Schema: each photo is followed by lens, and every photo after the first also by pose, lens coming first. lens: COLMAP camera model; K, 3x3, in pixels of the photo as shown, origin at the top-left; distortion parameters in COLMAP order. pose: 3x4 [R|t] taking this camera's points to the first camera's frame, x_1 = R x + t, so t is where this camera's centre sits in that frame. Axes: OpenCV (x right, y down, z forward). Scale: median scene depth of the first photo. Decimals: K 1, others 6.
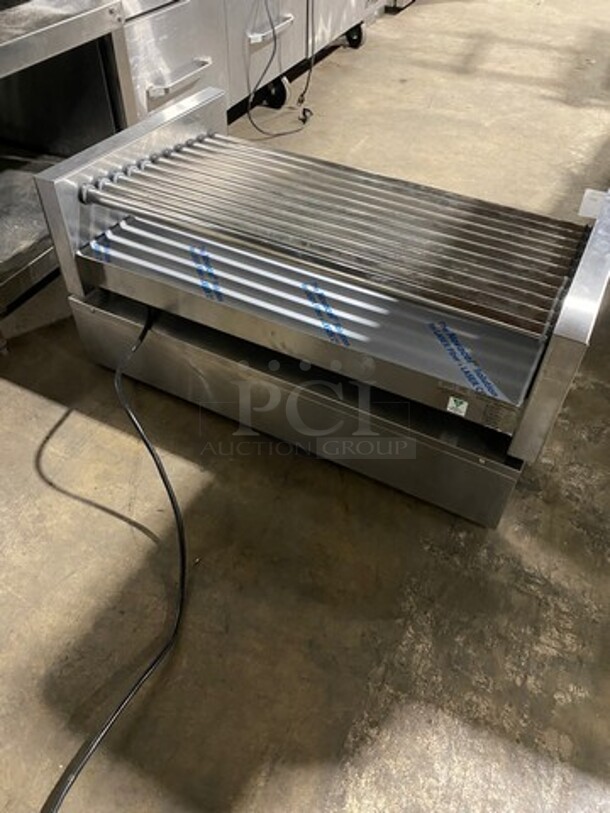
lens RADIAL K [[615.5, 0, 305.0], [0, 615.5, 406.5], [0, 0, 1]] dist [0.002259, 0.005520]
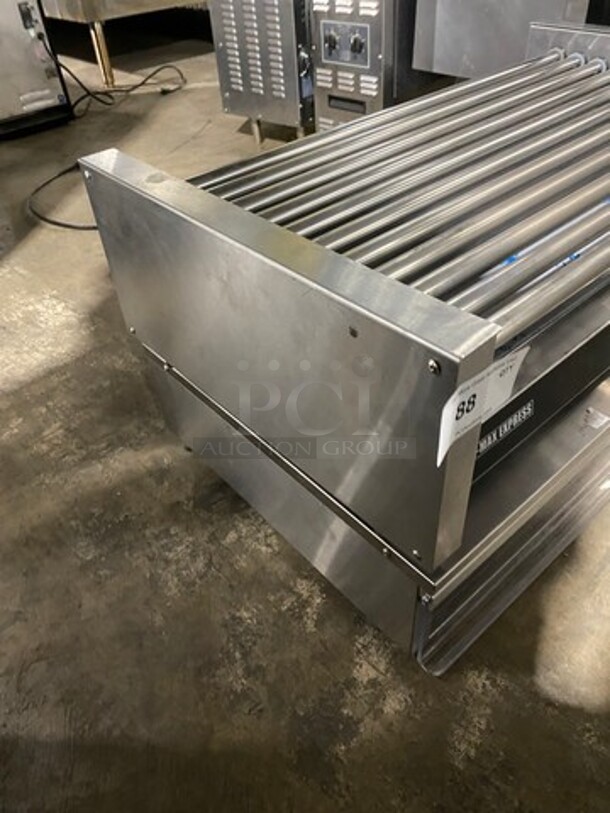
lens RADIAL K [[615.5, 0, 305.0], [0, 615.5, 406.5], [0, 0, 1]] dist [0.002259, 0.005520]
pose [[-0.355955, 0.612327, -0.705940, 0.881674], [-0.623170, 0.407400, 0.667596, -0.550671], [0.696387, 0.677555, 0.236568, 0.942351]]
